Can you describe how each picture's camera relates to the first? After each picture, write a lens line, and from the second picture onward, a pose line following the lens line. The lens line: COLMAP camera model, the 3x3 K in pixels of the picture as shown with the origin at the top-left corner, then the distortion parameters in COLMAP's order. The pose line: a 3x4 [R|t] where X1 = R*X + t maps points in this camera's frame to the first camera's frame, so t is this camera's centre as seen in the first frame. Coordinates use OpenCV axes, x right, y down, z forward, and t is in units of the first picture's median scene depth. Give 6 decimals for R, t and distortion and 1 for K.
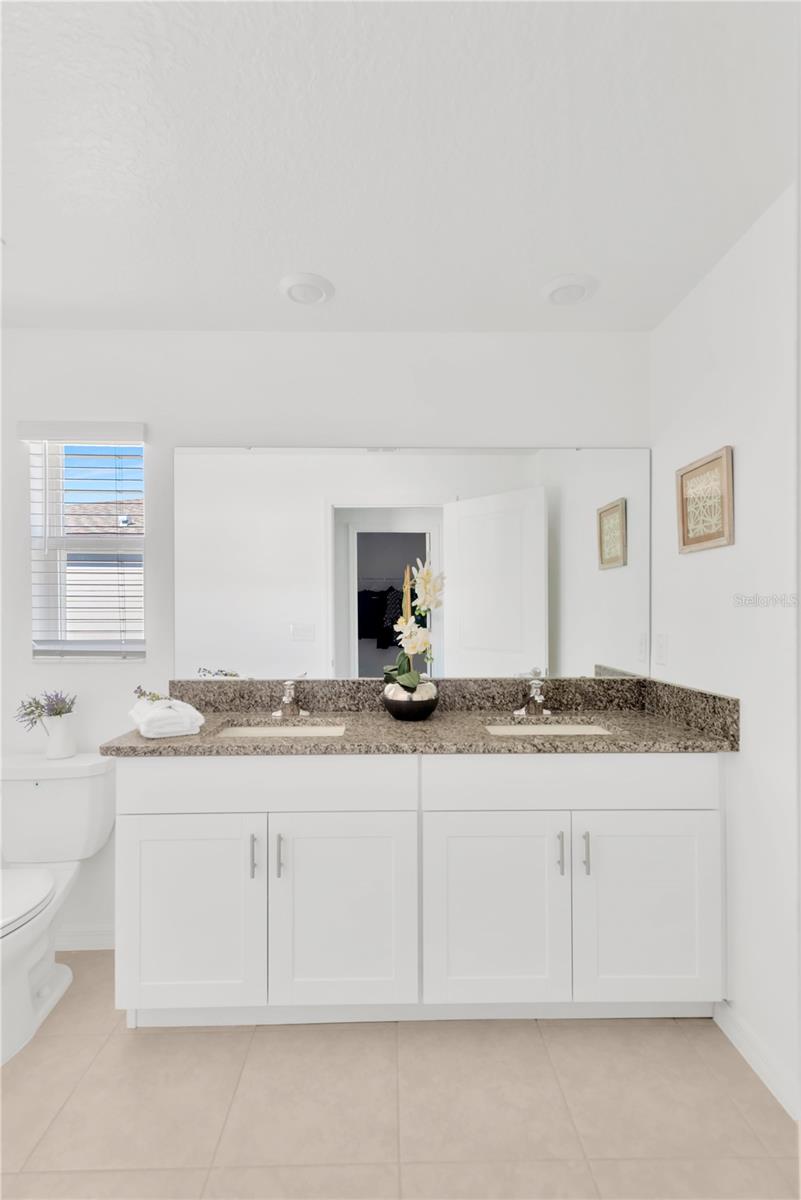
lens RADIAL K [[568.5, 0, 405.4], [0, 568.5, 612.2], [0, 0, 1]] dist [0.020443, -0.007435]
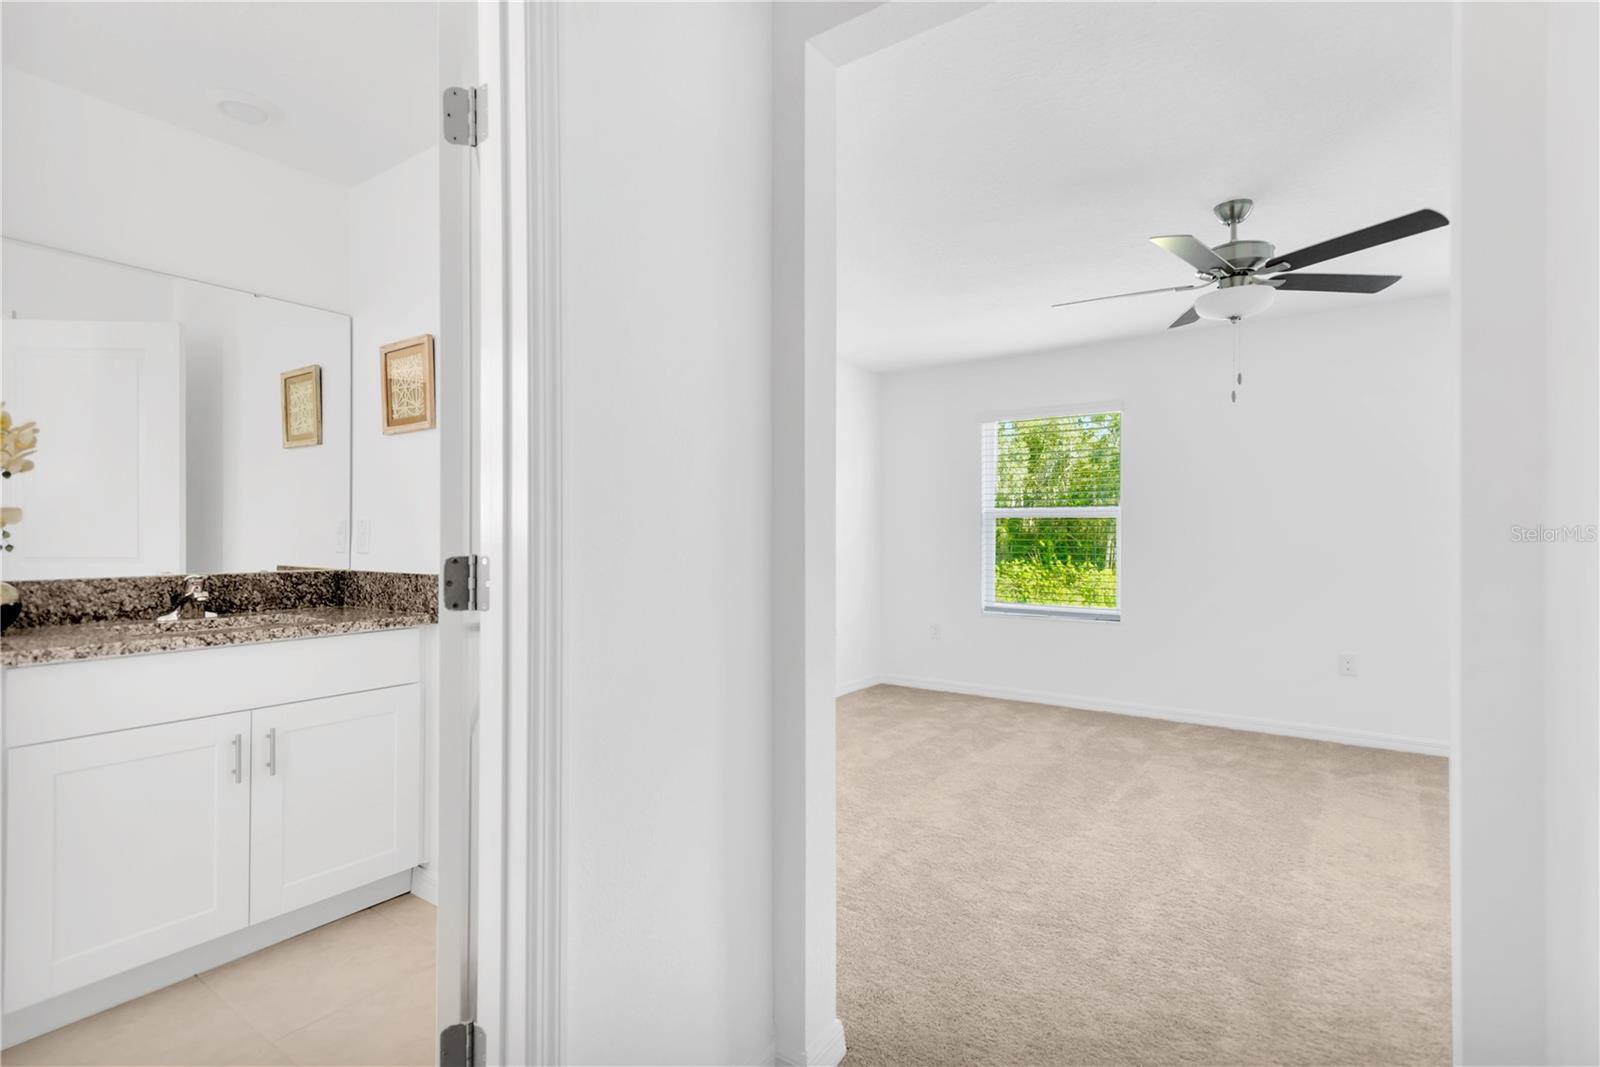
lens RADIAL K [[758.0, 0, 800.0], [0, 758.0, 533.5], [0, 0, 1]] dist [0.020443, -0.007435]
pose [[0.593051, 0.005583, 0.805145, -0.126520], [-0.002378, 0.999984, -0.005183, 0.064469], [-0.805161, 0.001159, 0.593055, -0.302196]]
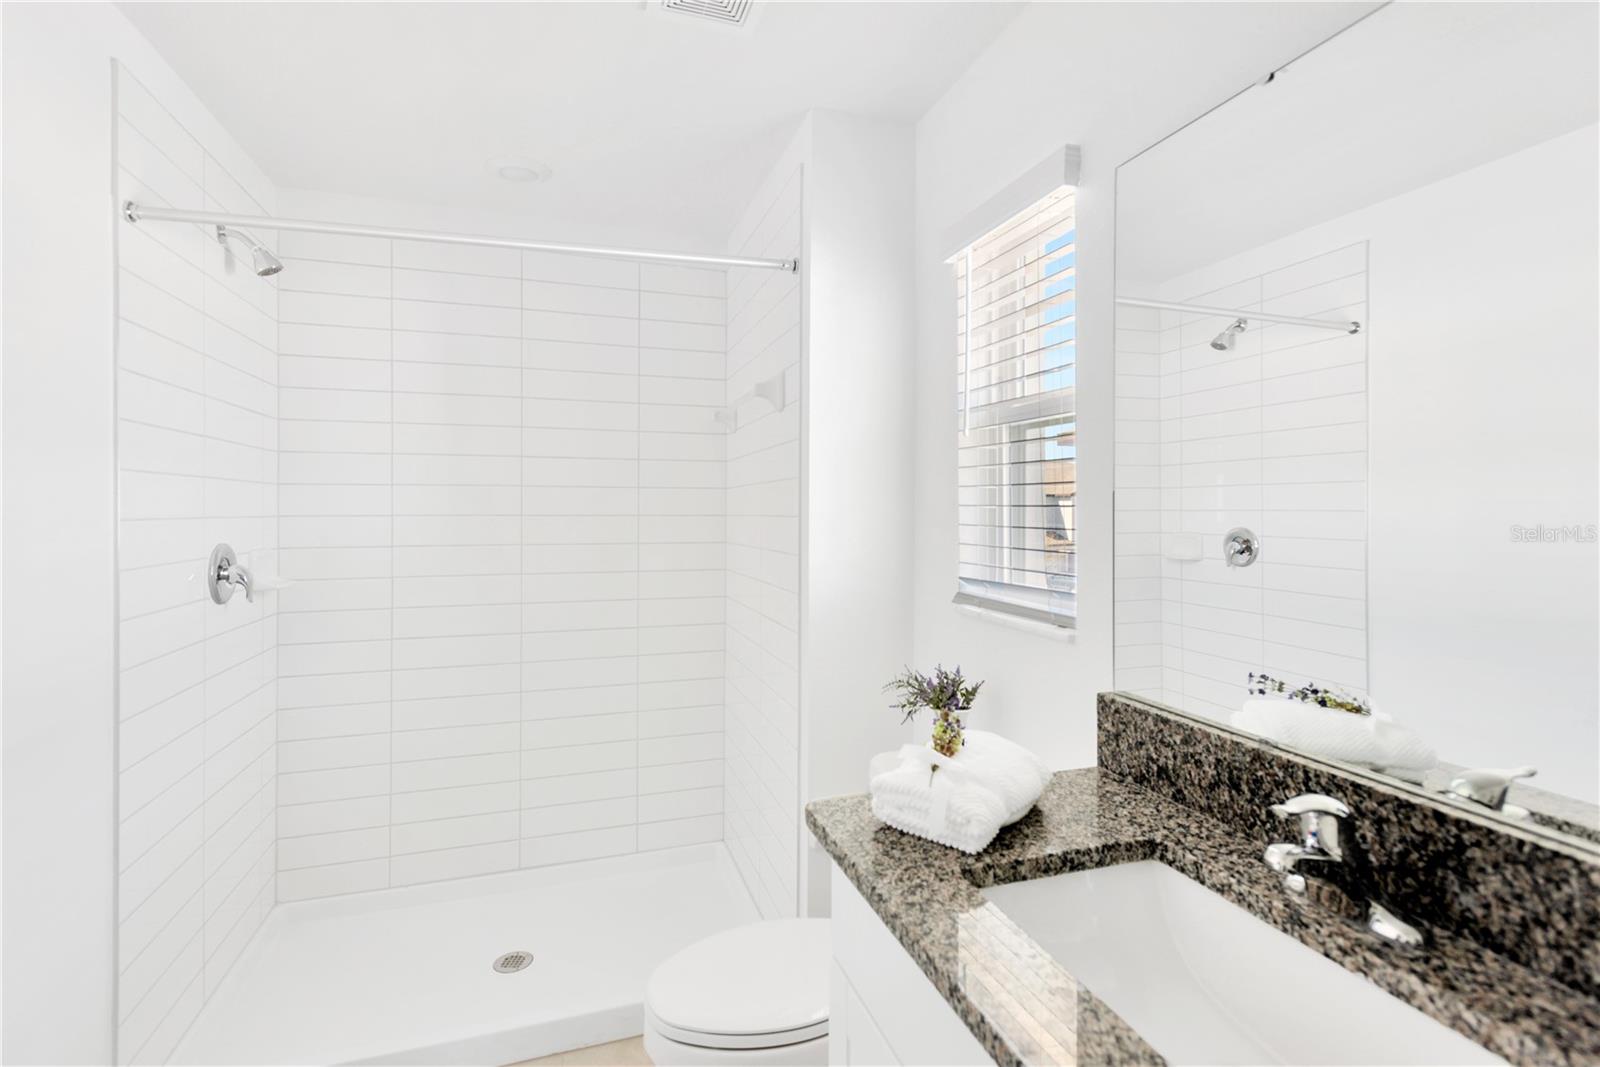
lens RADIAL K [[758.0, 0, 800.0], [0, 758.0, 533.5], [0, 0, 1]] dist [0.020443, -0.007435]
pose [[0.283950, 0.026071, -0.958485, 0.090918], [-0.006984, 0.999660, 0.025123, -0.019132], [0.958814, -0.000440, 0.284035, 0.636780]]
